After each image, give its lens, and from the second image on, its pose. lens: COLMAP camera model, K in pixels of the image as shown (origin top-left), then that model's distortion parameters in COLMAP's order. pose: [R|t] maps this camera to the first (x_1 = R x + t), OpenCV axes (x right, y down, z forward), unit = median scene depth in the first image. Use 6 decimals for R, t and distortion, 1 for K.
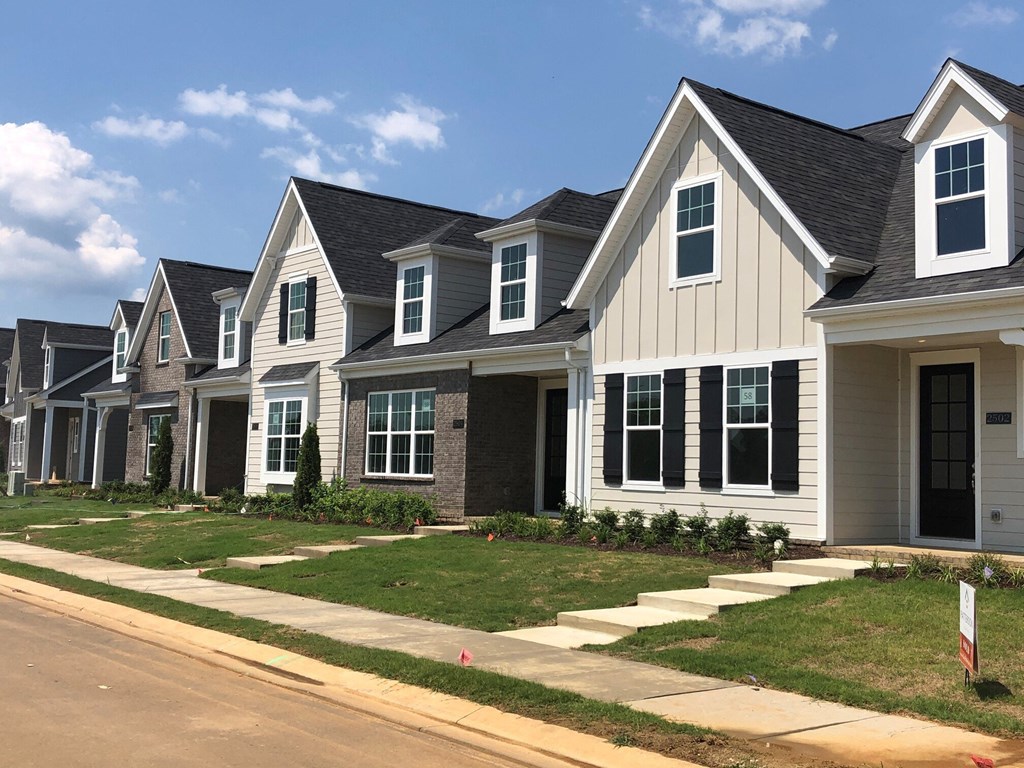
lens RADIAL K [[1195.0, 0, 512.0], [0, 1195.0, 384.0], [0, 0, 1]] dist [-0.018851, -0.033737]
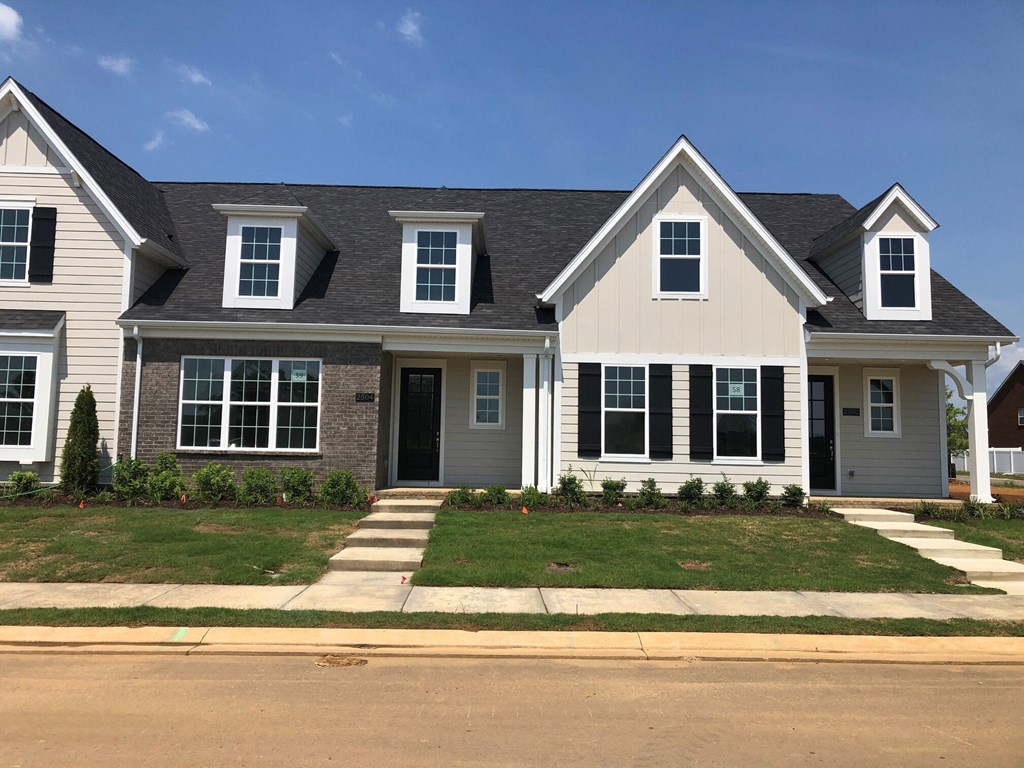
lens RADIAL K [[704.0, 0, 512.0], [0, 704.0, 384.0], [0, 0, 1]] dist [0.006811, -0.003678]
pose [[0.601233, 0.055412, 0.797150, -0.507910], [-0.061889, 0.997825, -0.022683, 0.032621], [-0.796674, -0.035697, 0.603355, 0.641699]]
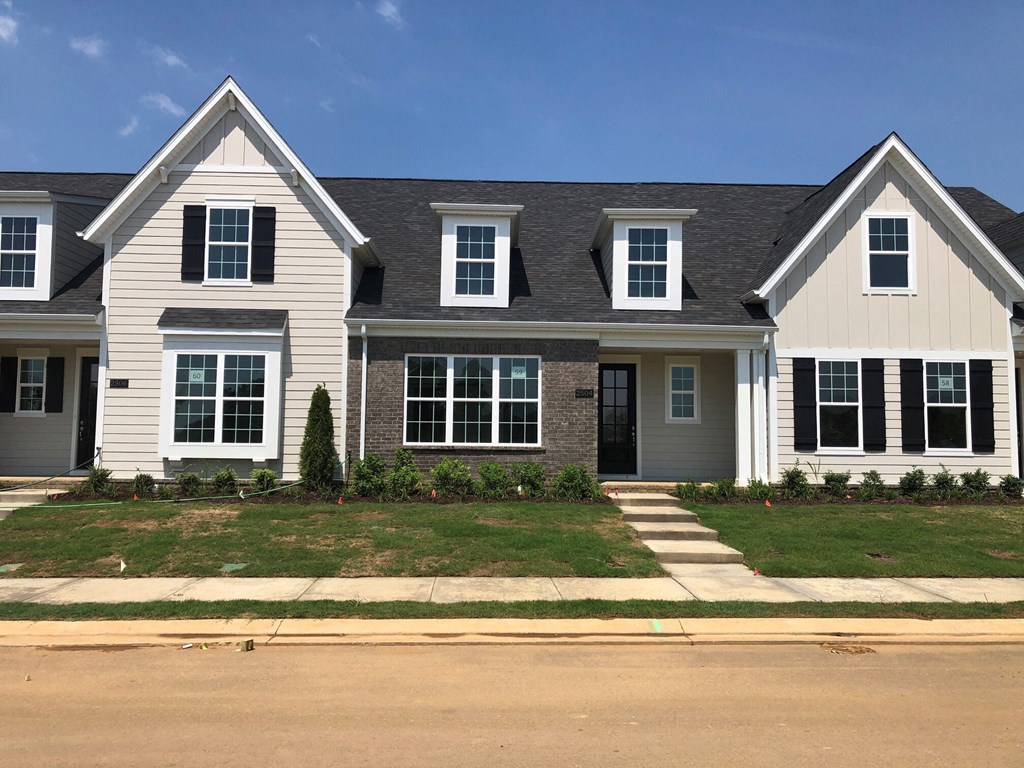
lens RADIAL K [[699.9, 0, 515.1], [0, 699.9, 394.3], [0, 0, 1]] dist [0.001926, -0.005688]
pose [[0.593023, 0.030826, 0.804595, -0.644623], [-0.054650, 0.998504, 0.002024, 0.042271], [-0.803329, -0.045171, 0.593820, 0.812605]]
